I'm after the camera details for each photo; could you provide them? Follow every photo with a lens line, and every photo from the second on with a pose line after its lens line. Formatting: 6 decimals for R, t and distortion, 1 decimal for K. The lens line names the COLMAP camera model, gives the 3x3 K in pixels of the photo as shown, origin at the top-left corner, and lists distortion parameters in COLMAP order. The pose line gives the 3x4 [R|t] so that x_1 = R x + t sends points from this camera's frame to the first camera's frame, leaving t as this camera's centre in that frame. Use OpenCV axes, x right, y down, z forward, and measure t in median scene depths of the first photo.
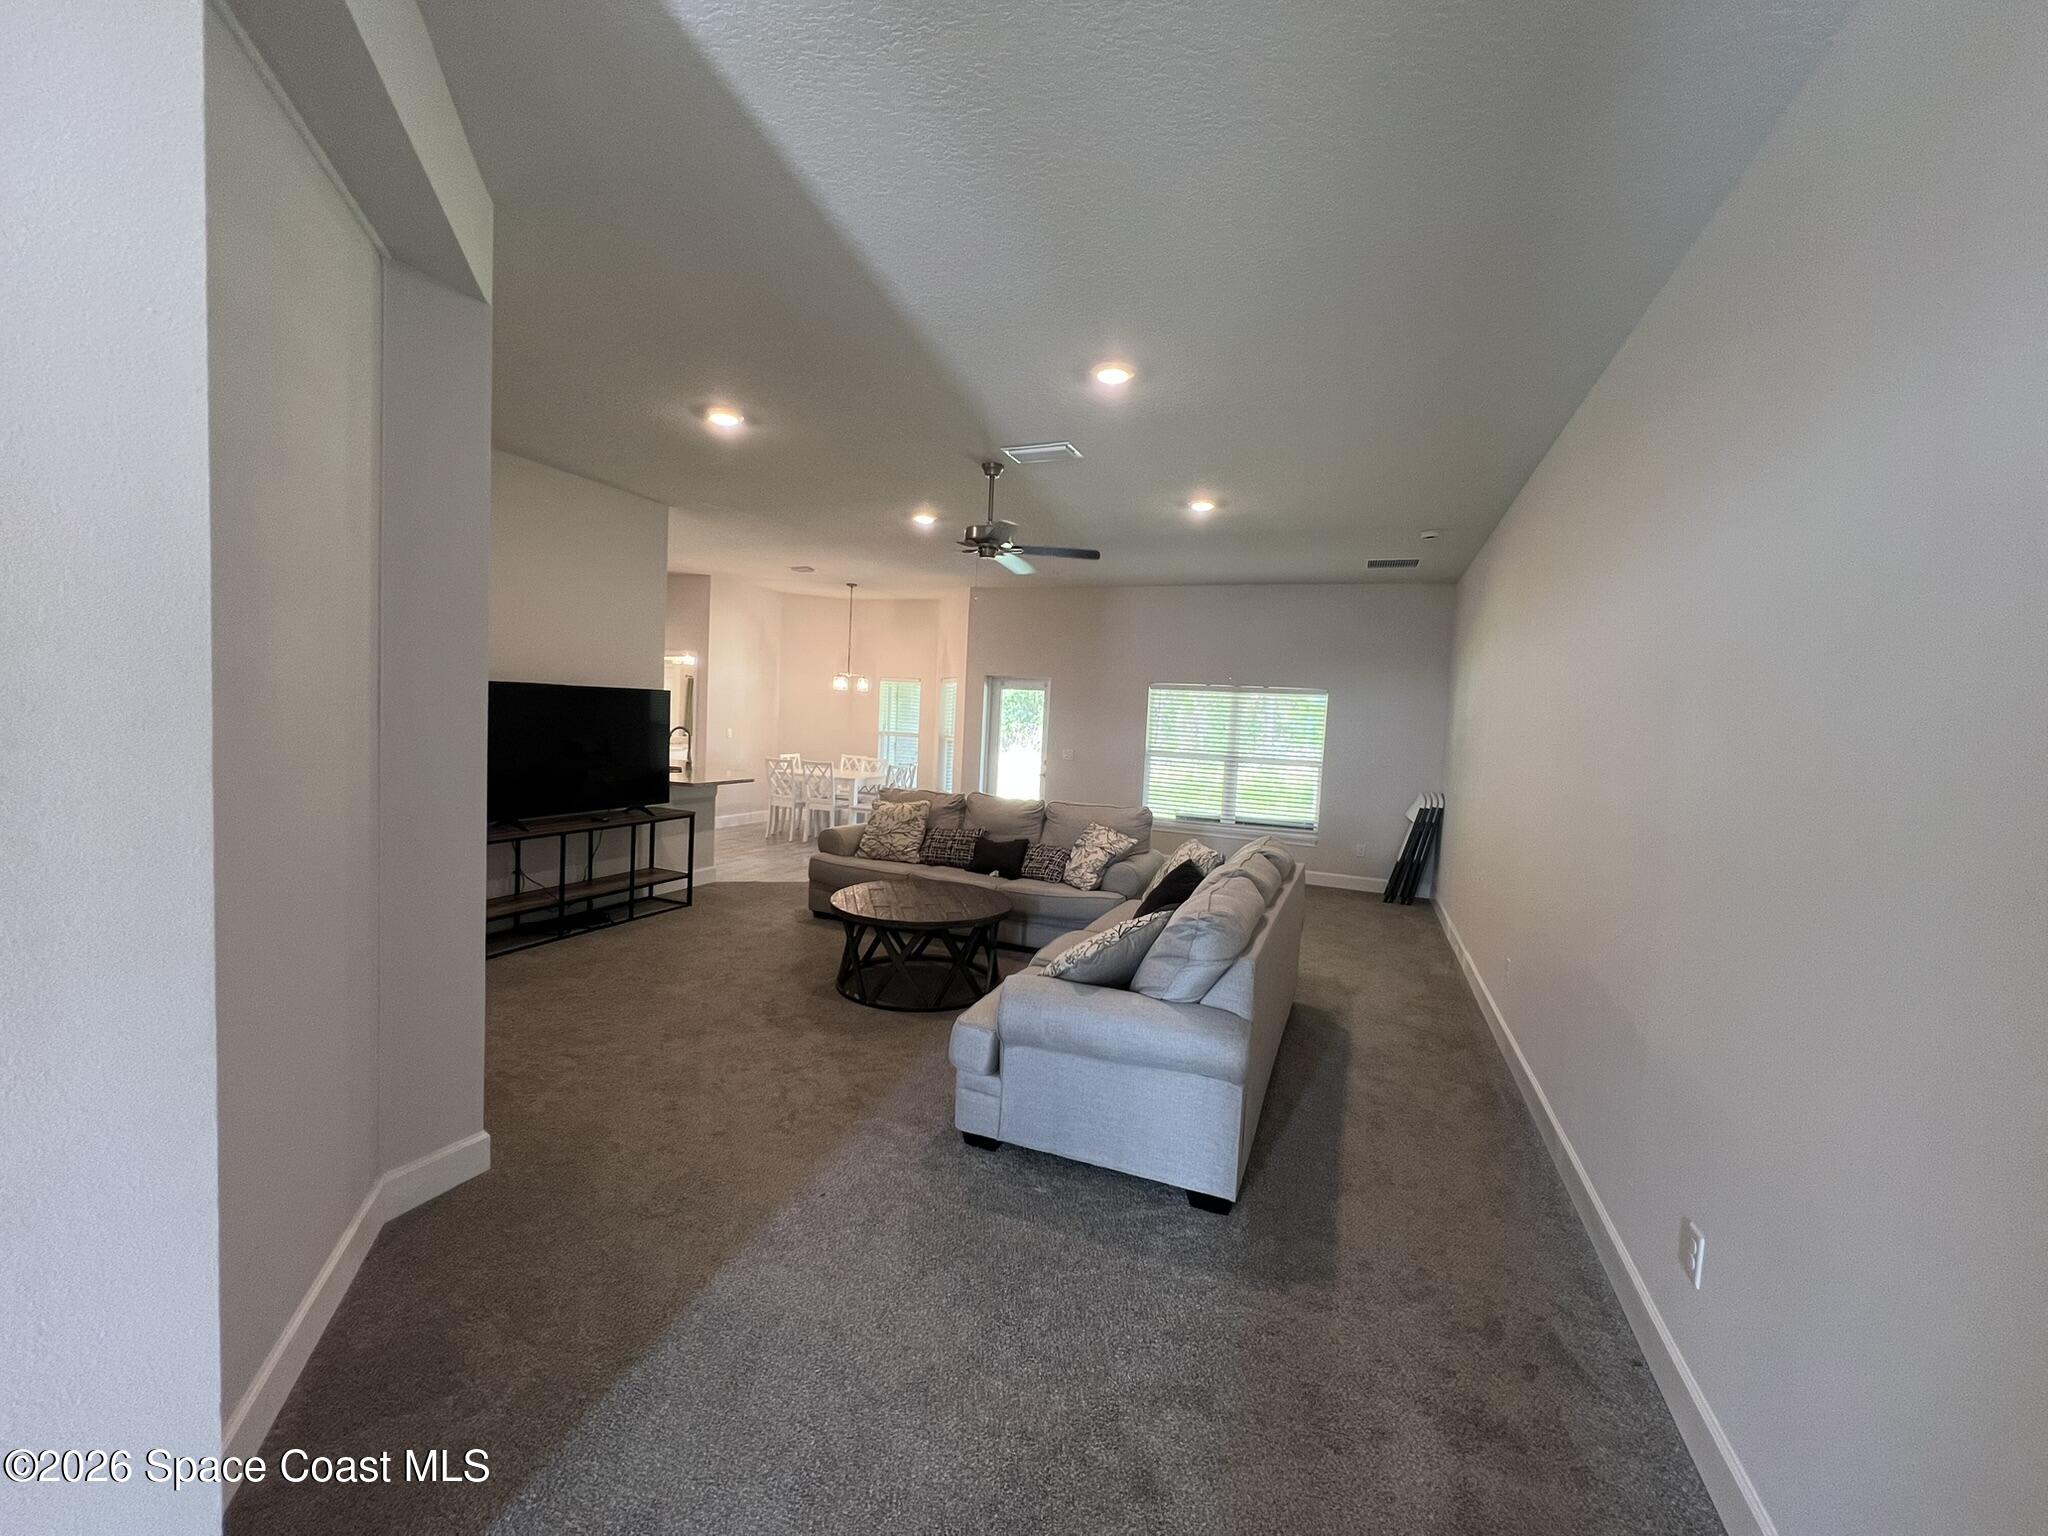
lens RADIAL K [[834.3, 0, 1024.0], [0, 834.3, 768.0], [0, 0, 1]] dist [0.000598, 0.000071]
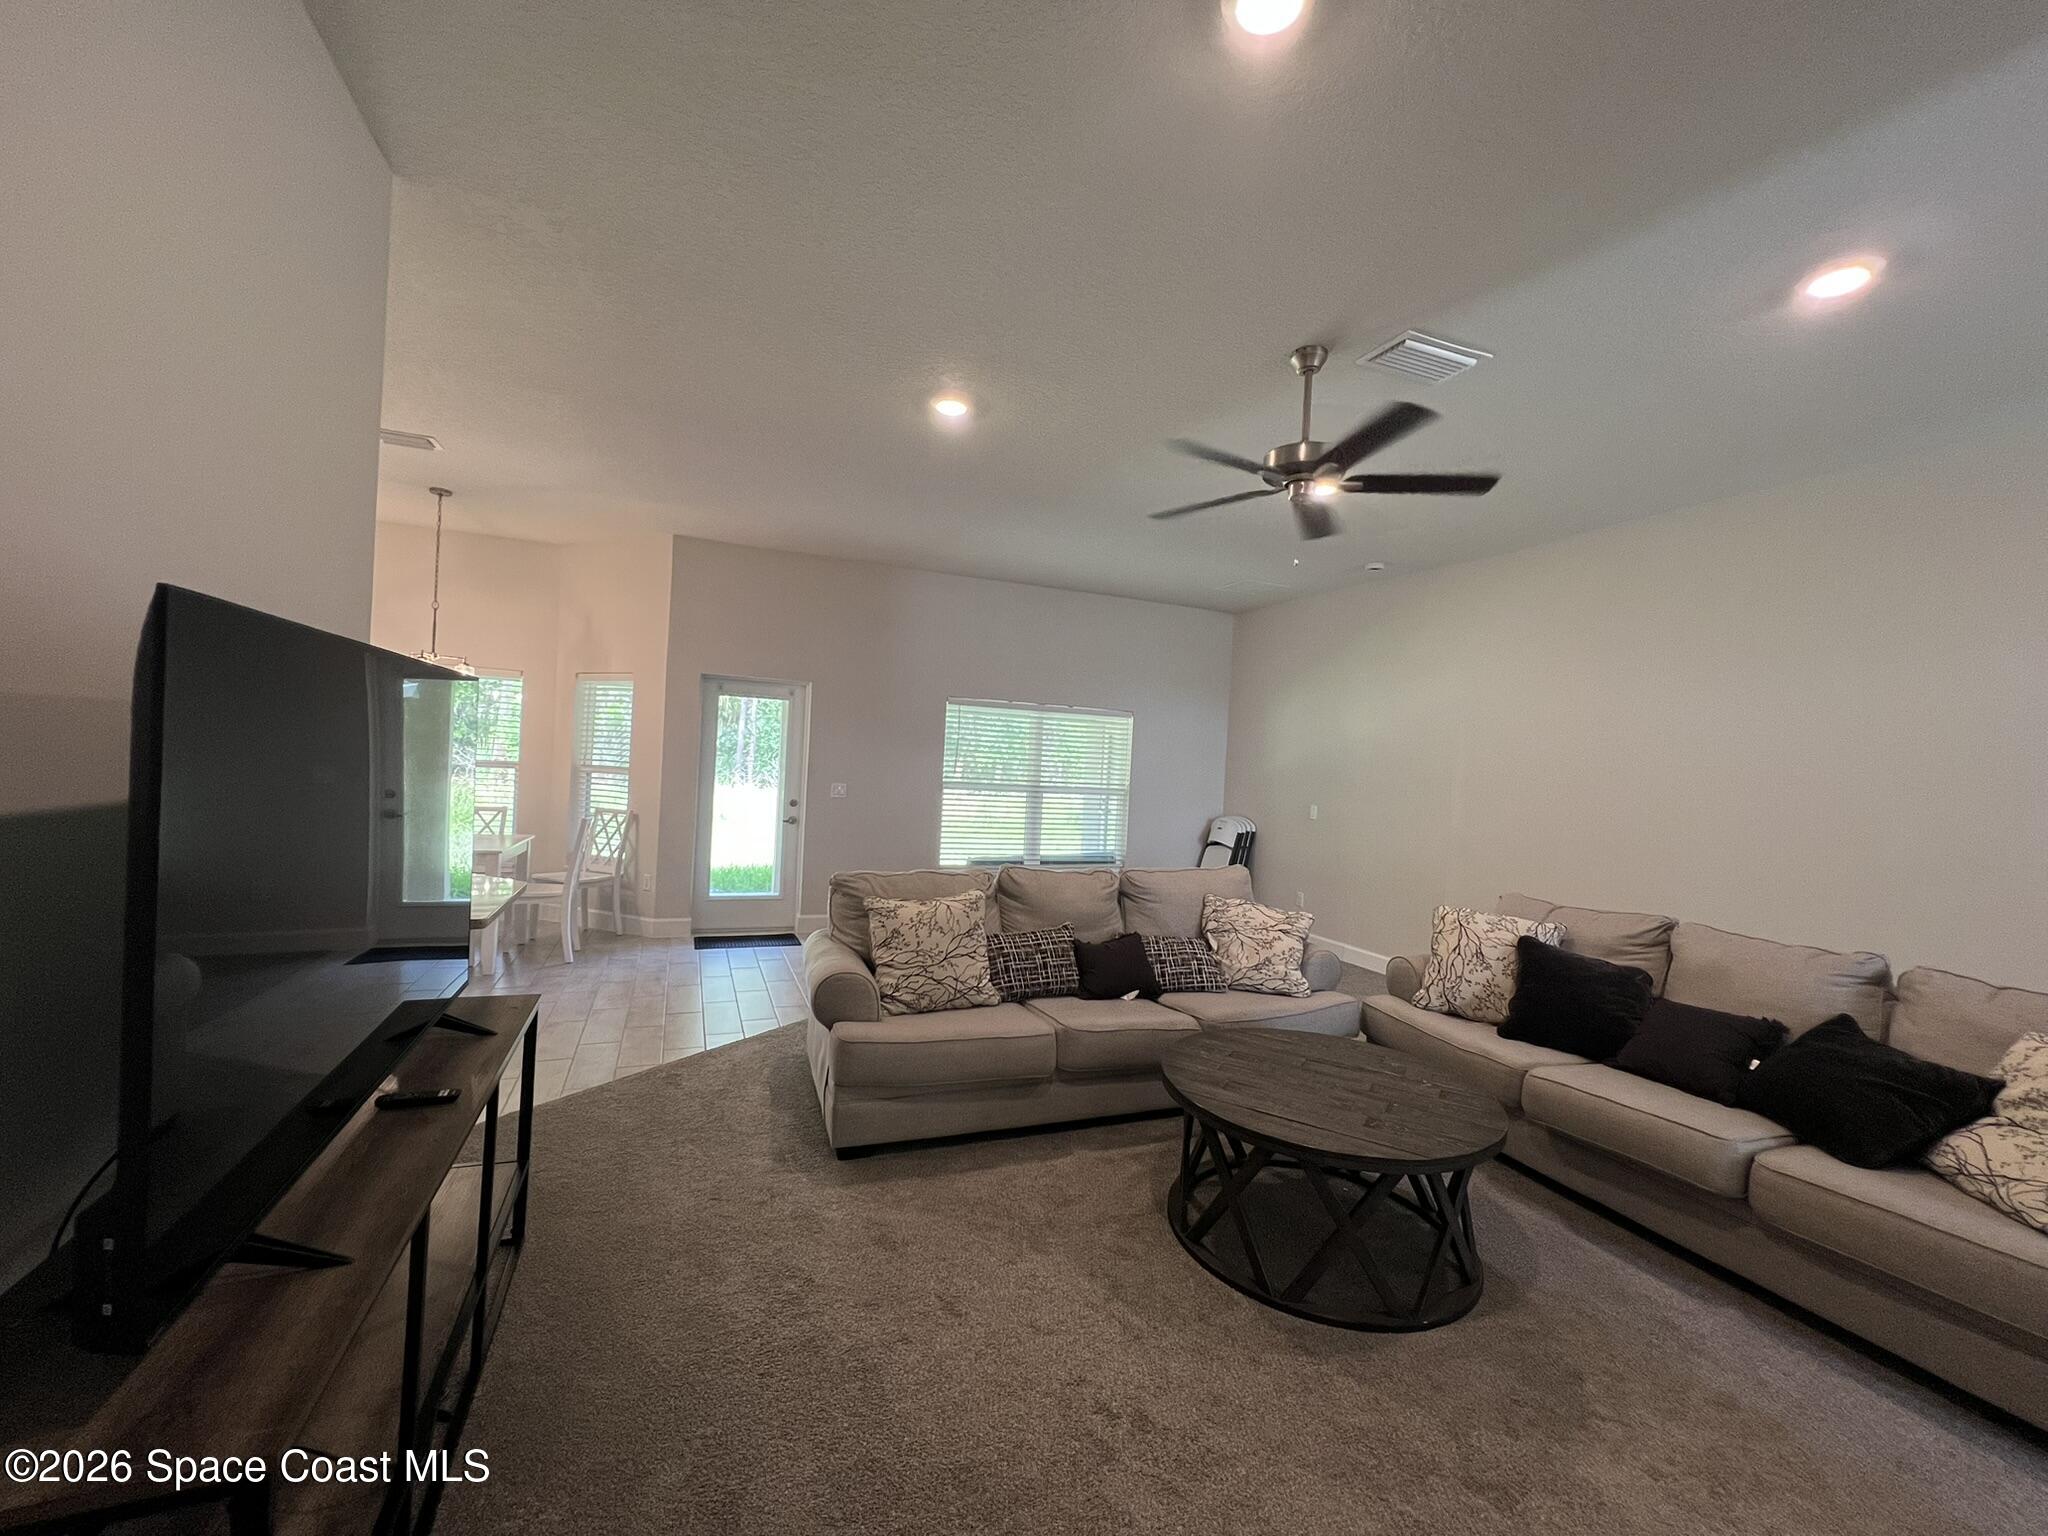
lens RADIAL K [[828.1, 0, 1015.5], [0, 828.1, 764.1], [0, 0, 1]] dist [-0.002208, -0.000444]
pose [[0.728597, -0.017449, 0.684720, -0.351829], [0.028068, 0.999596, -0.004393, -0.033634], [-0.684367, 0.022420, 0.728793, 0.393638]]
